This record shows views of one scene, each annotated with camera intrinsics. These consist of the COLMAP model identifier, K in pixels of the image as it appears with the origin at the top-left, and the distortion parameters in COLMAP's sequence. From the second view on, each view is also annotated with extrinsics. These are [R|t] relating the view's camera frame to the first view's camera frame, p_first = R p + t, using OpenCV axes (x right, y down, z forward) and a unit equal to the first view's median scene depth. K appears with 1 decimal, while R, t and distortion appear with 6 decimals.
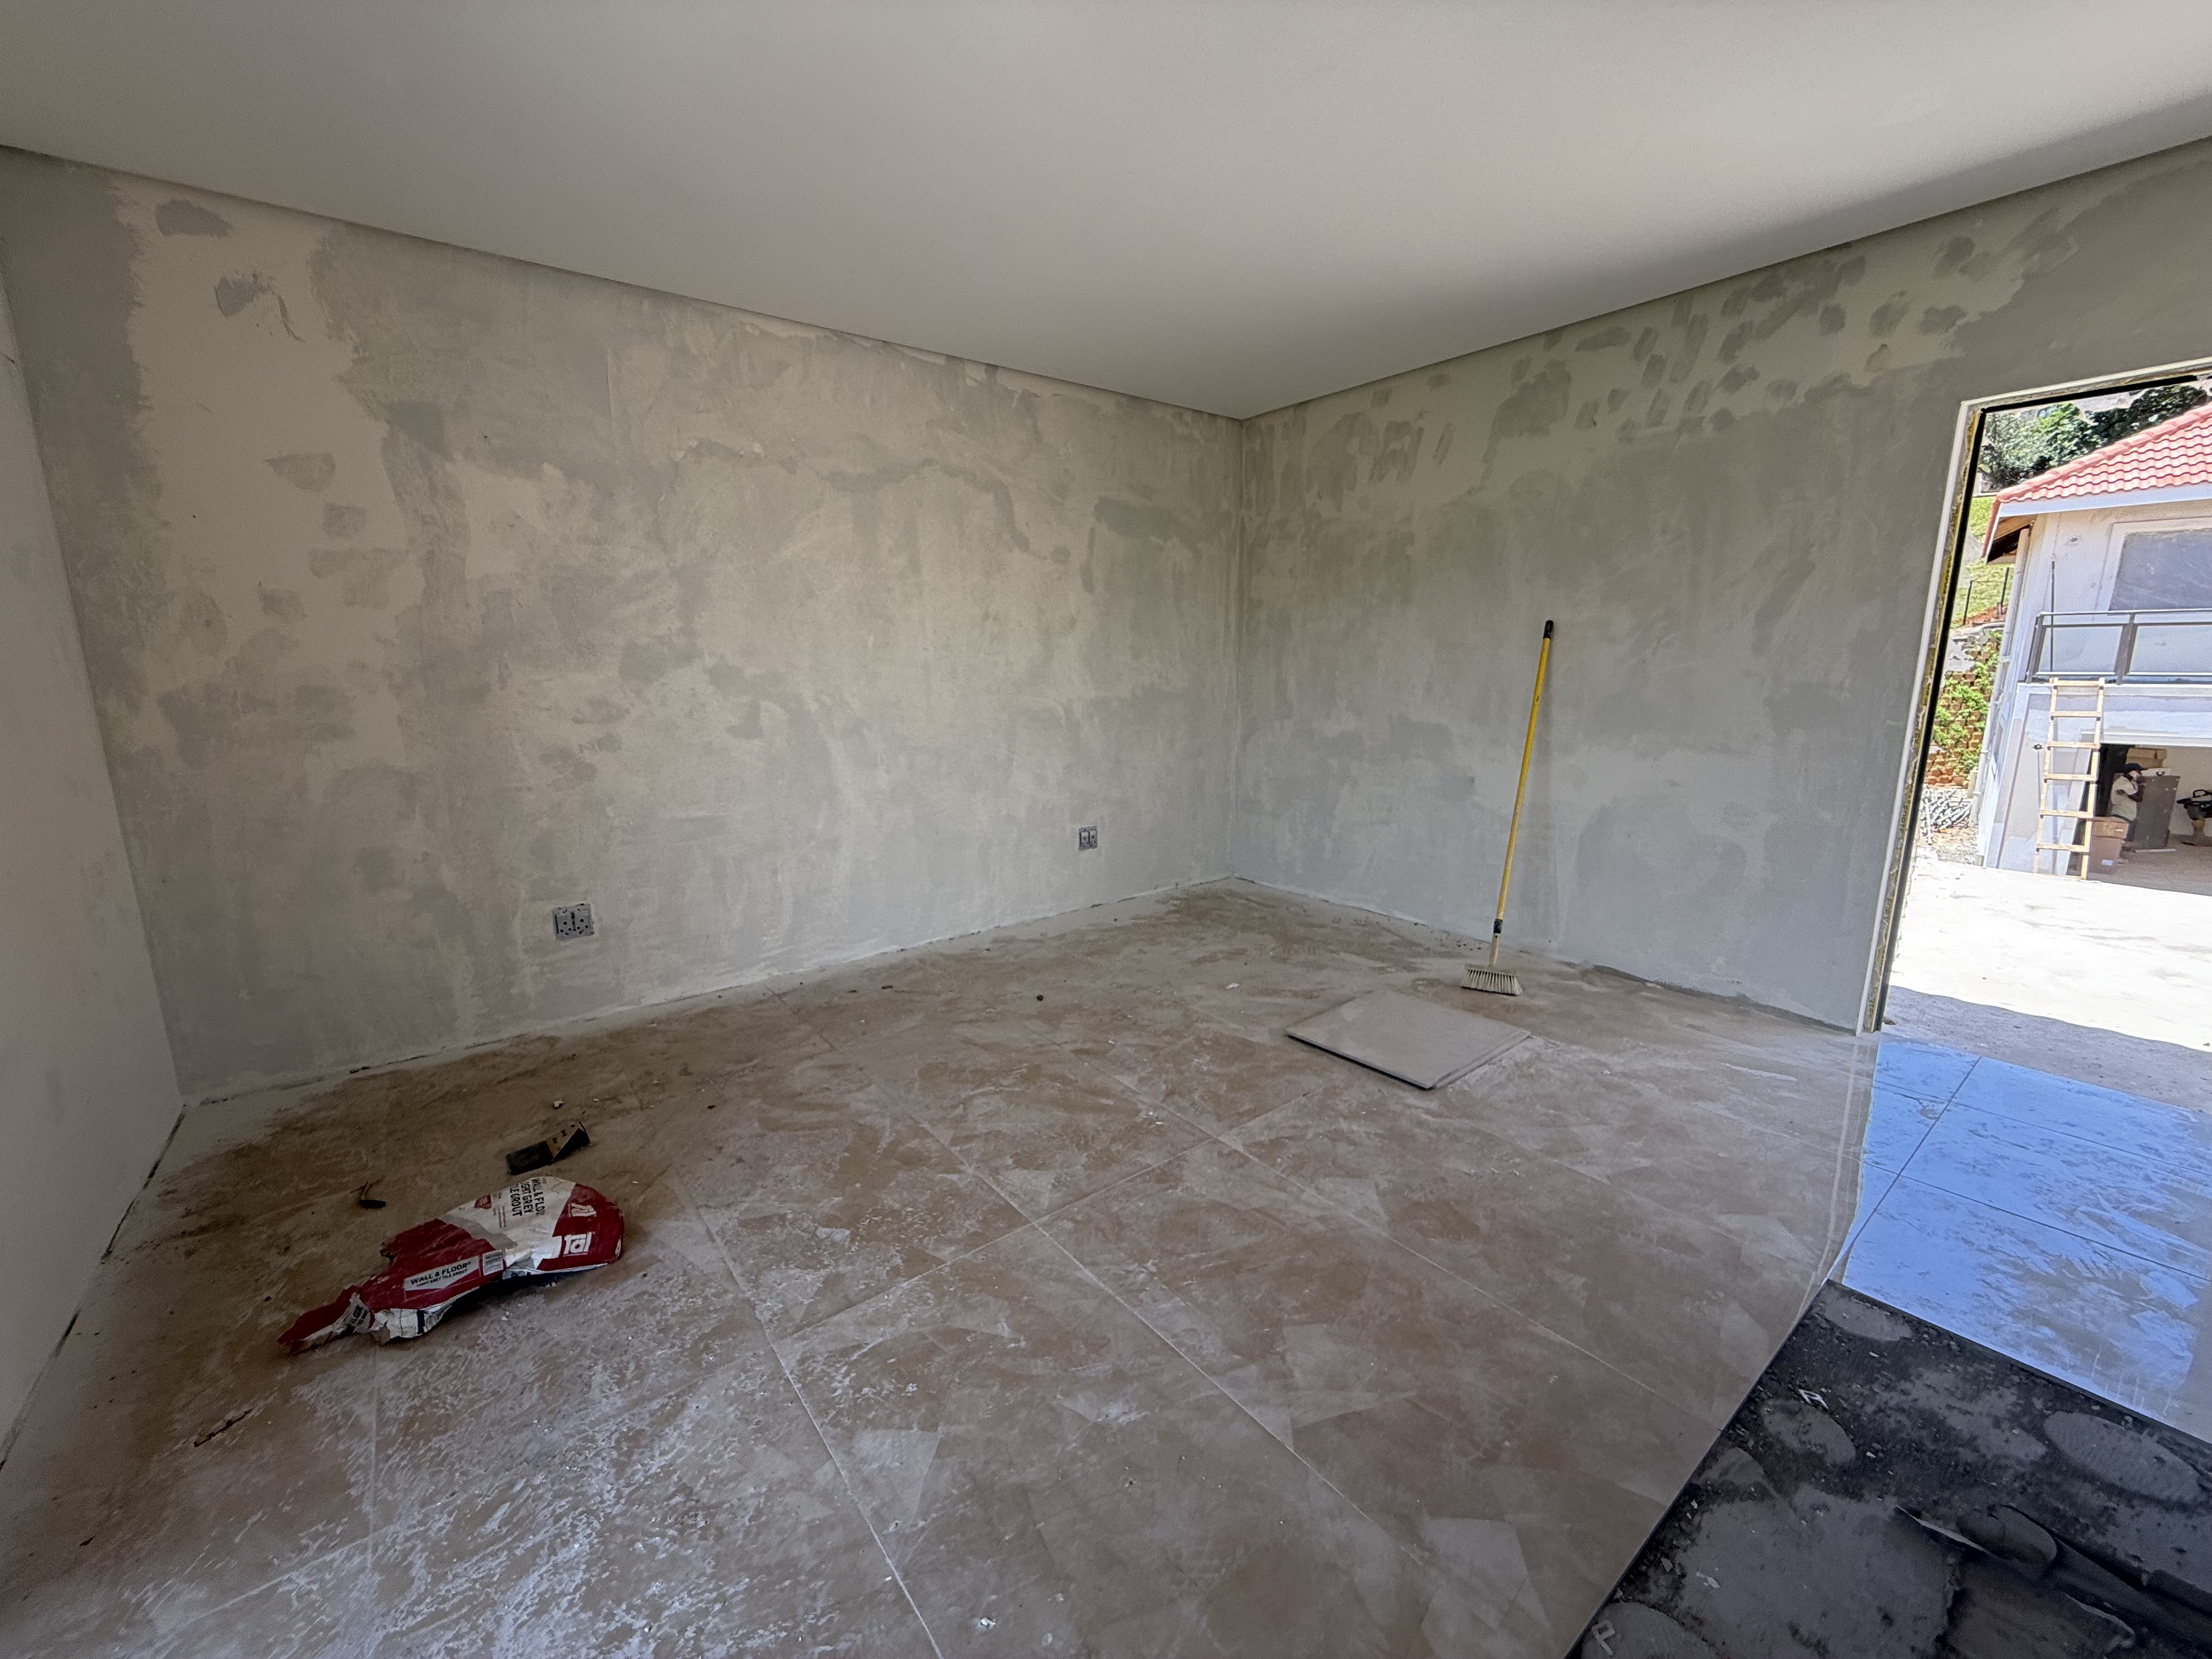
lens RADIAL K [[884.7, 0, 1114.2], [0, 884.7, 829.1], [0, 0, 1]] dist [-0.000472, 0.000570]
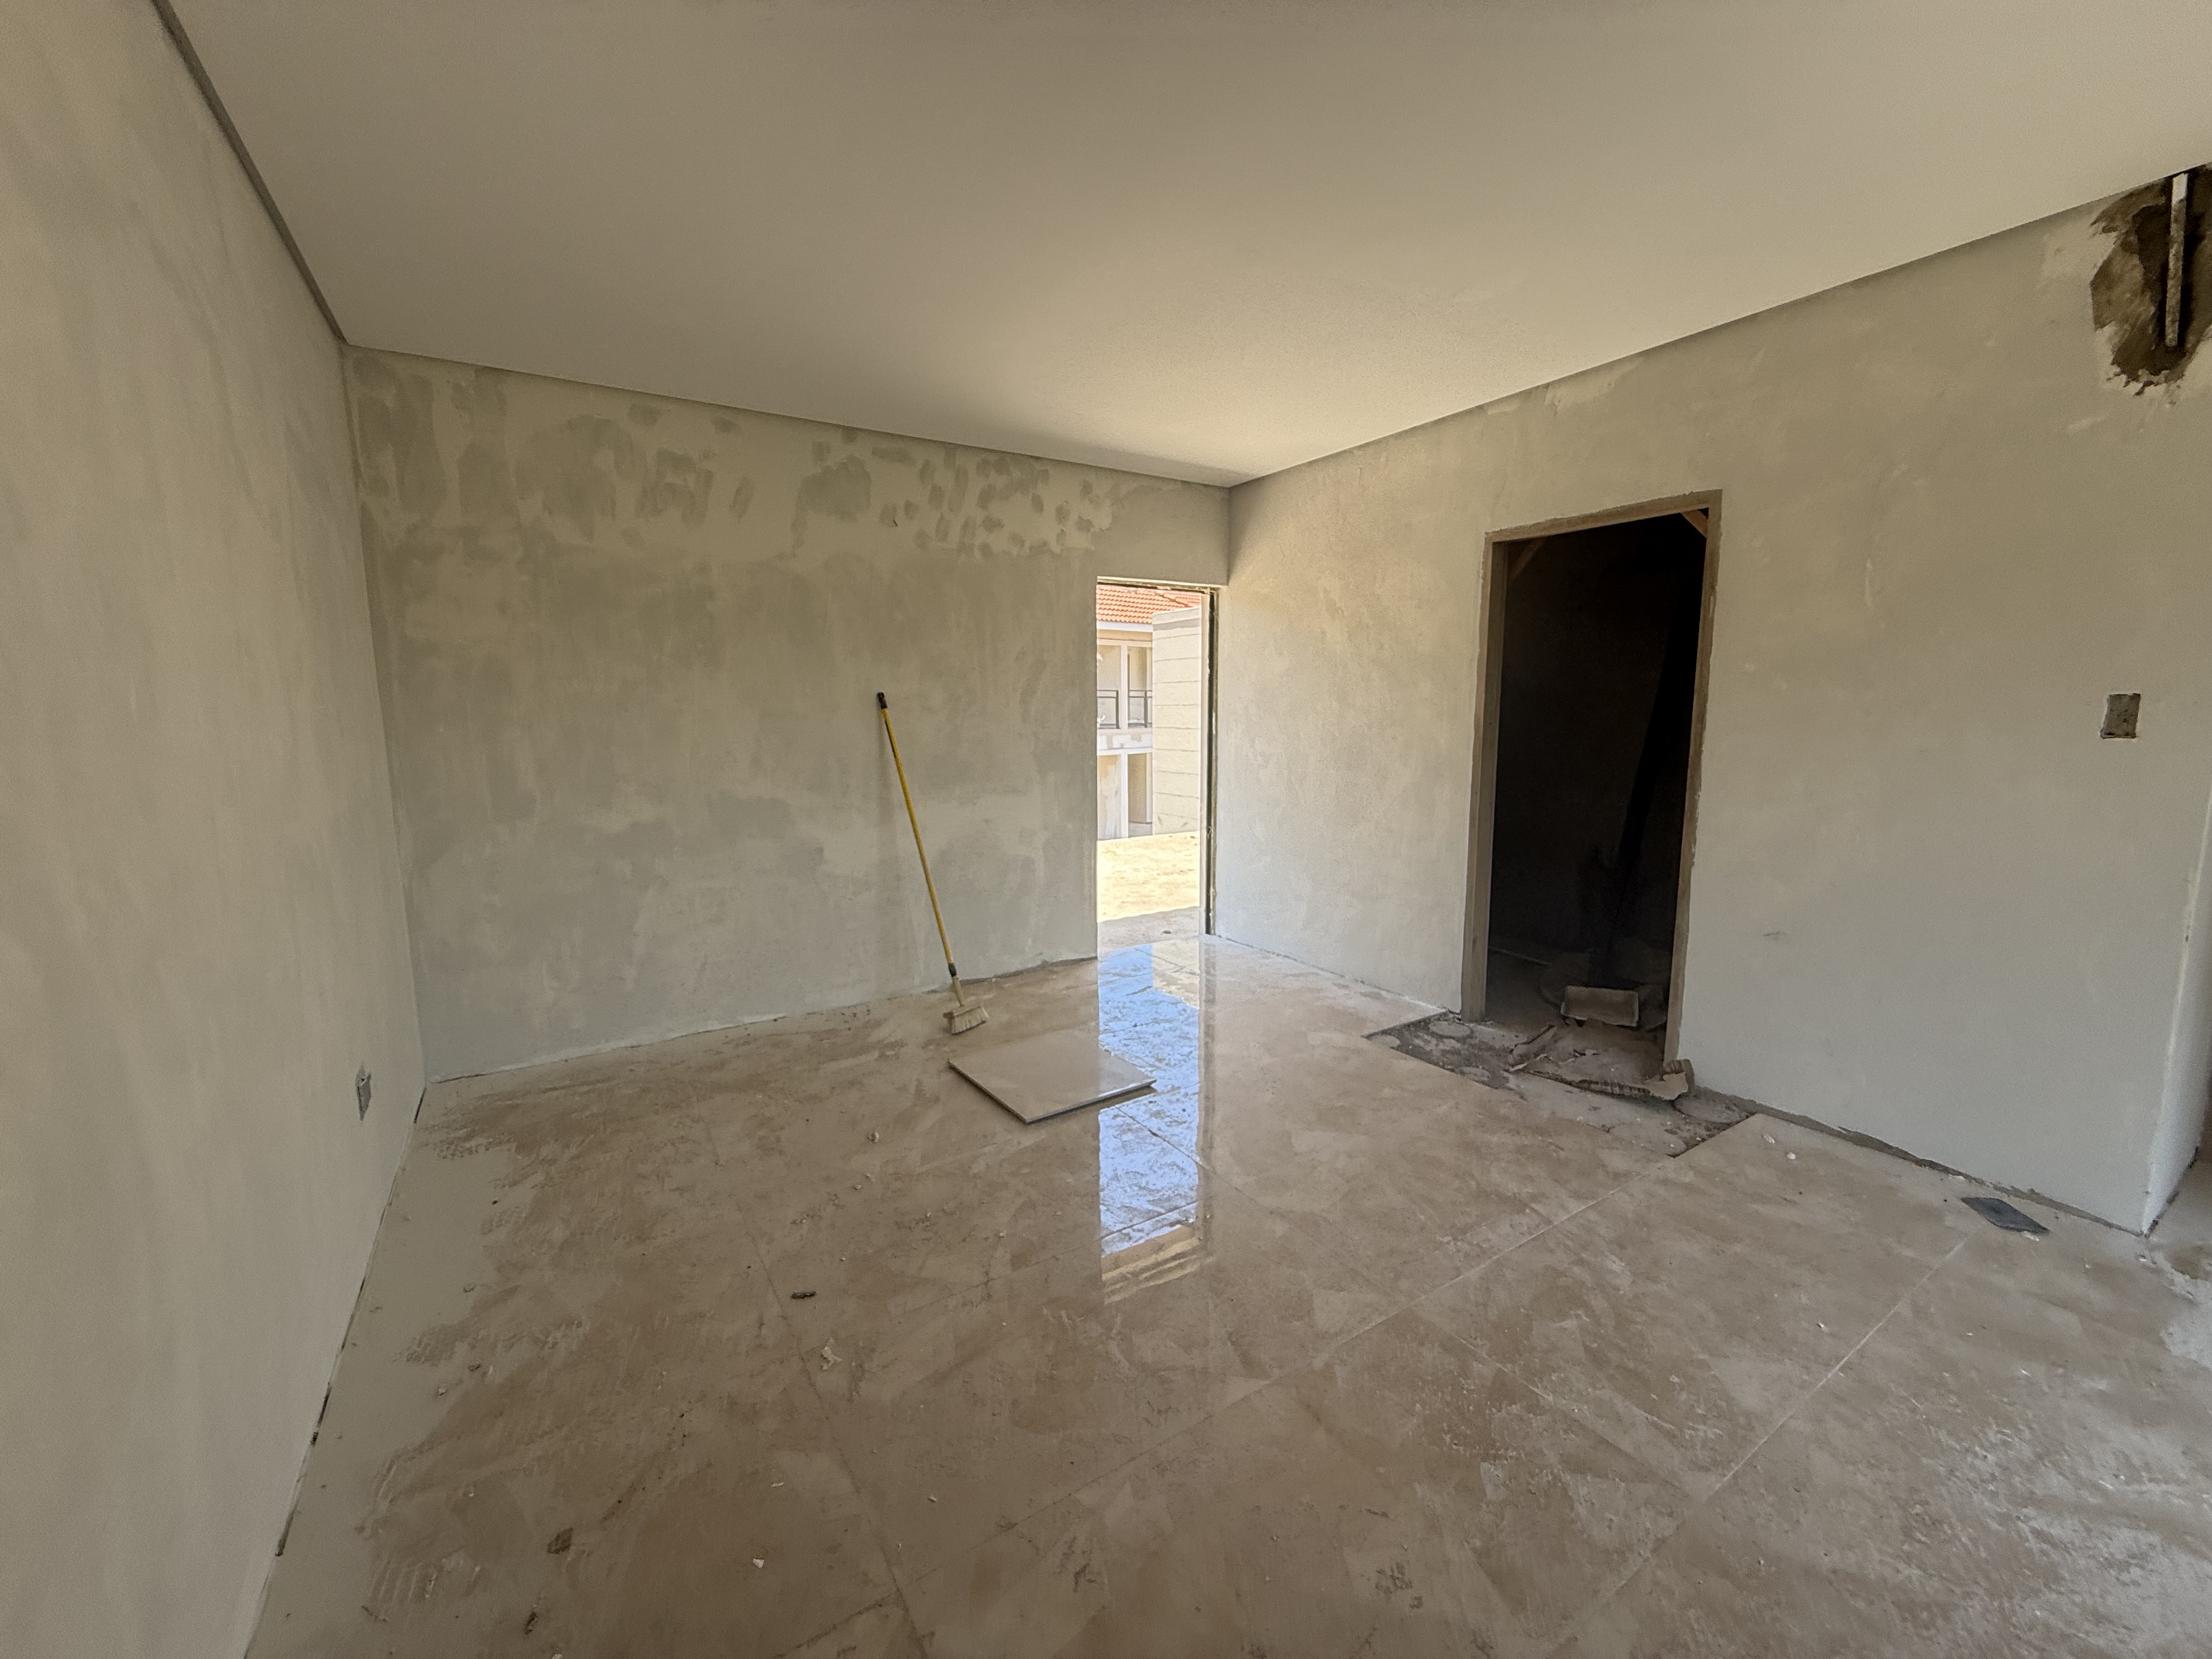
lens RADIAL K [[884.7, 0, 1089.9], [0, 884.7, 832.1], [0, 0, 1]] dist [-0.000472, 0.000570]
pose [[0.106119, -0.128988, 0.985952, -0.631232], [0.196176, 0.974778, 0.106411, -0.145228], [-0.974809, 0.182128, 0.128747, 0.694724]]
